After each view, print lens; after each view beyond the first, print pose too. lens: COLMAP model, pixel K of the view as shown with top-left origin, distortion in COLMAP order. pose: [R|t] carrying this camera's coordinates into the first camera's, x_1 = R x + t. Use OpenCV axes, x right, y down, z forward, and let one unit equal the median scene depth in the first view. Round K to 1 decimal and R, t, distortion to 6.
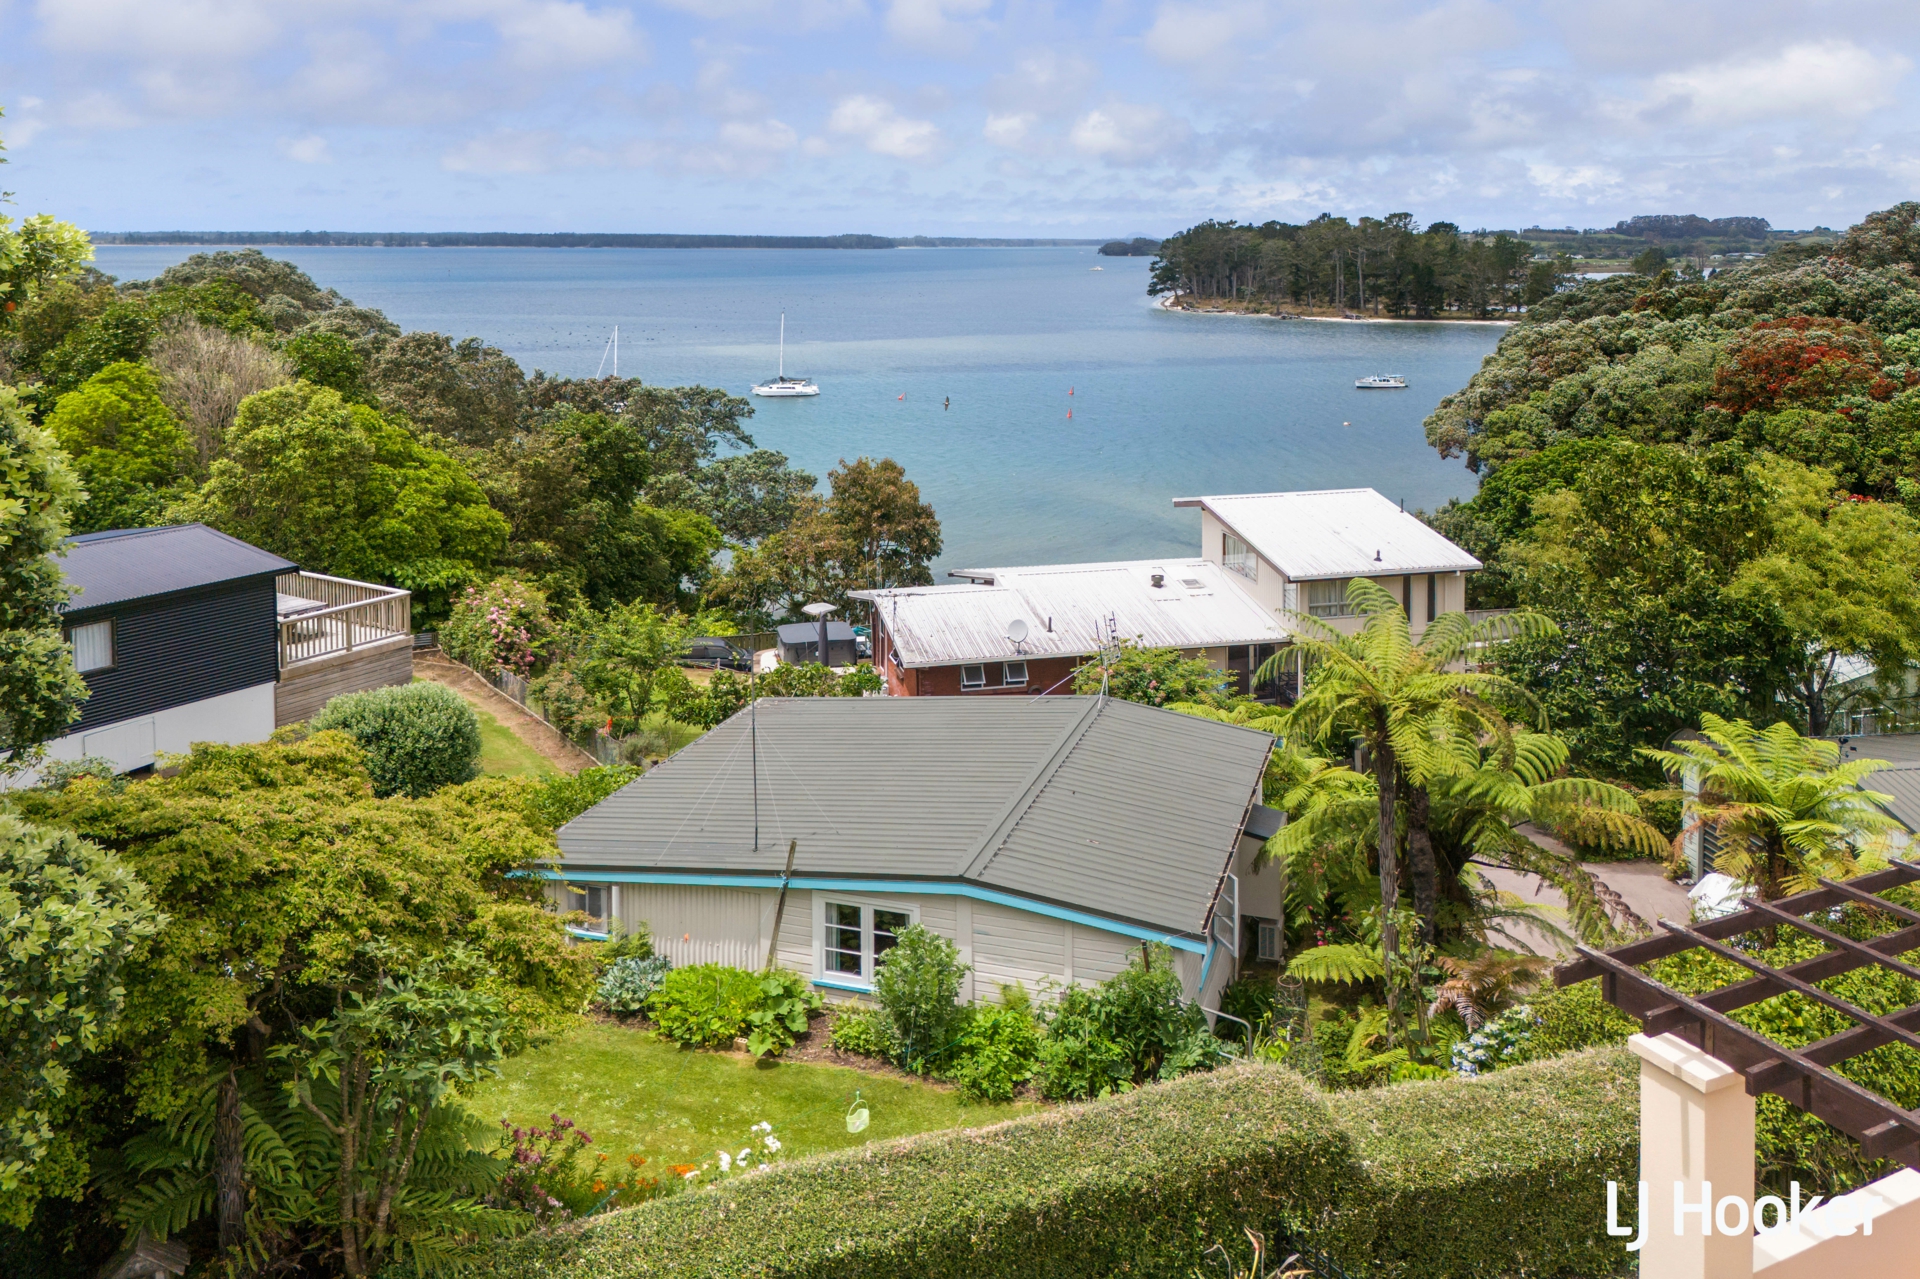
lens RADIAL K [[1346.7, 0, 964.5], [0, 1346.7, 522.1], [0, 0, 1]] dist [0.072767, -0.076533]
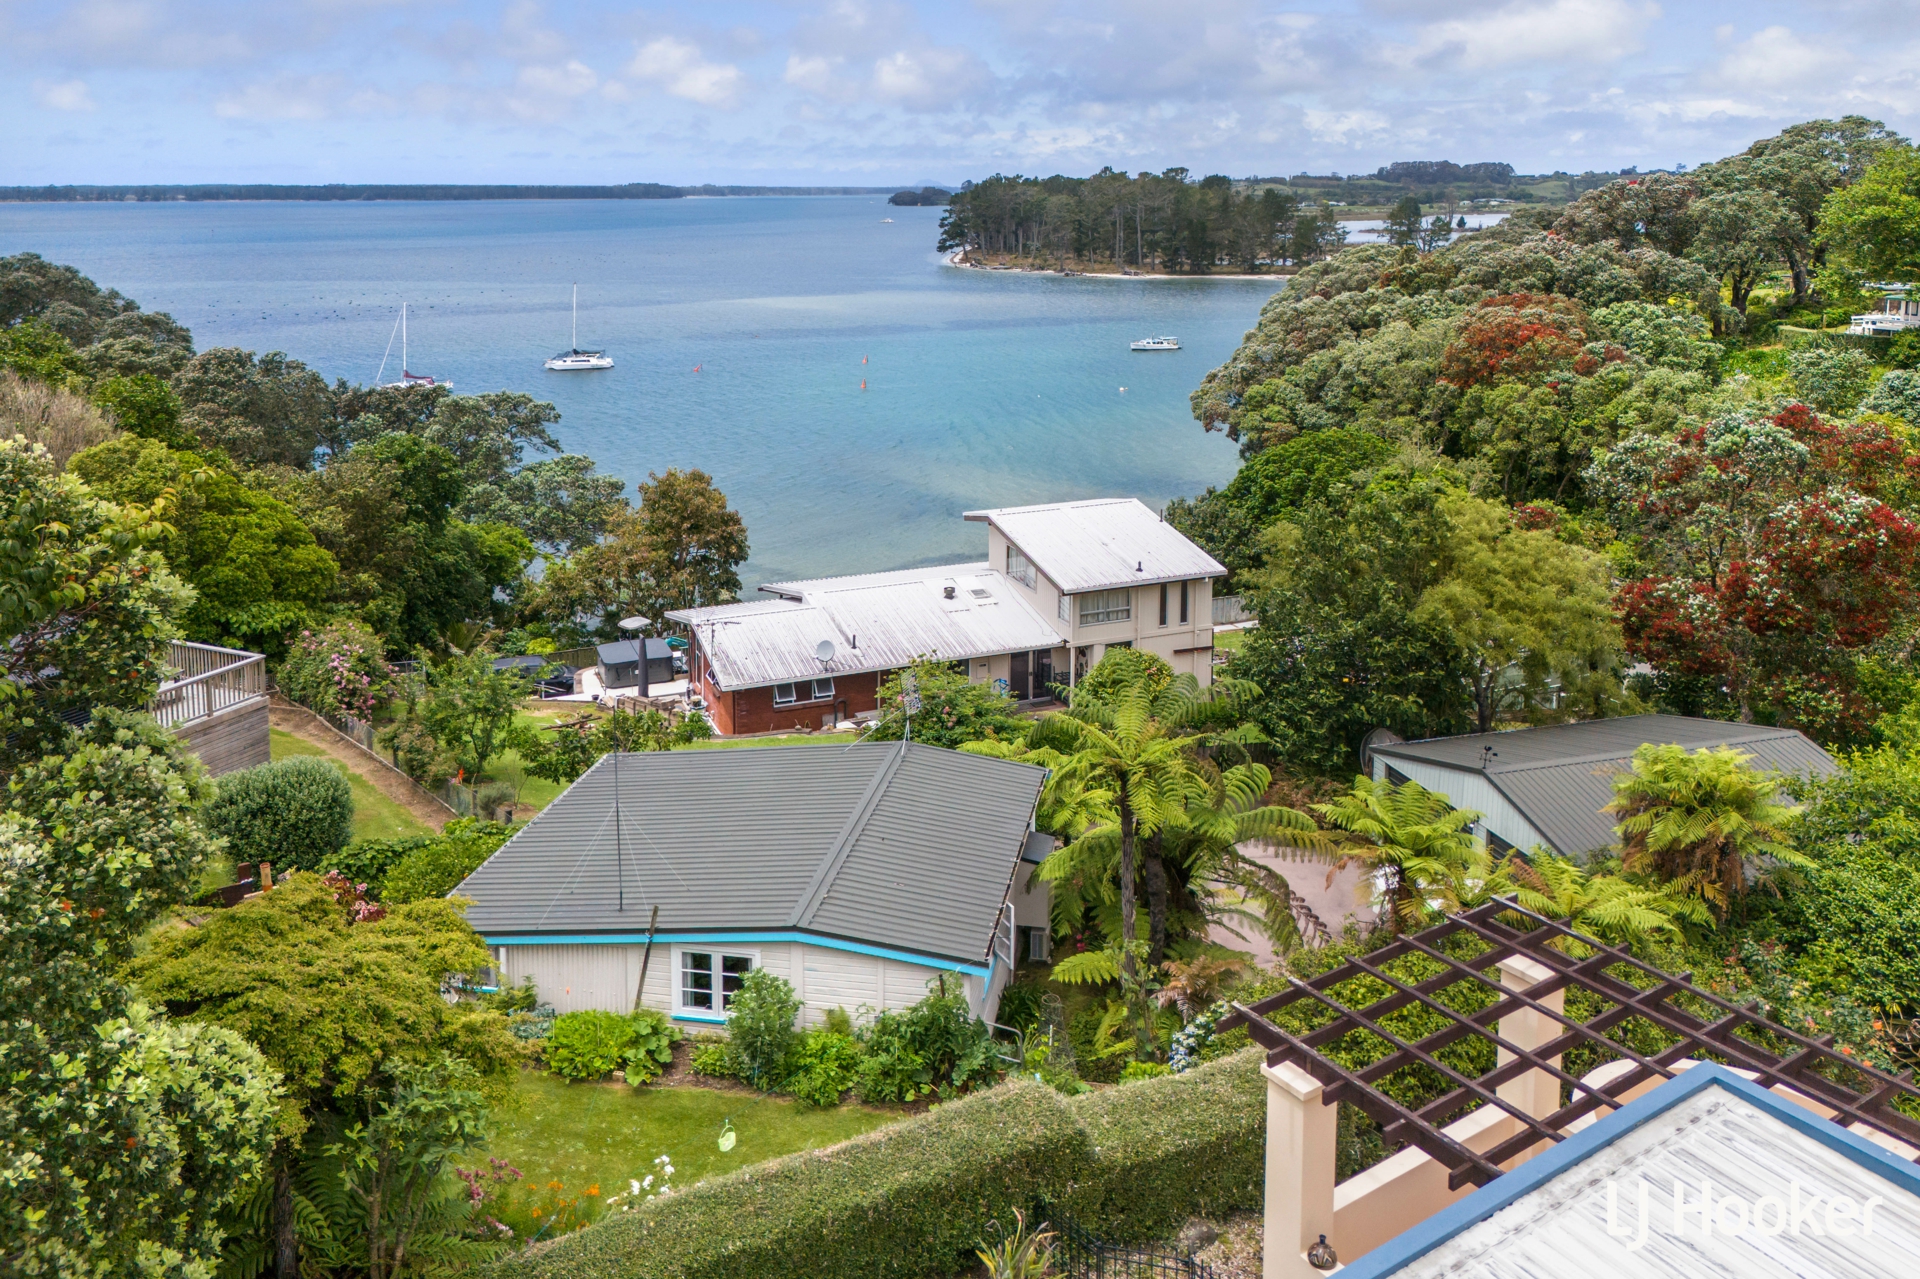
lens RADIAL K [[1322.7, 0, 960.0], [0, 1322.7, 532.1], [0, 0, 1]] dist [0.051331, -0.040384]
pose [[0.988456, -0.004363, 0.151449, -0.017310], [-0.001952, 0.999136, 0.041524, -0.072885], [-0.151499, -0.041340, 0.987593, -0.102342]]
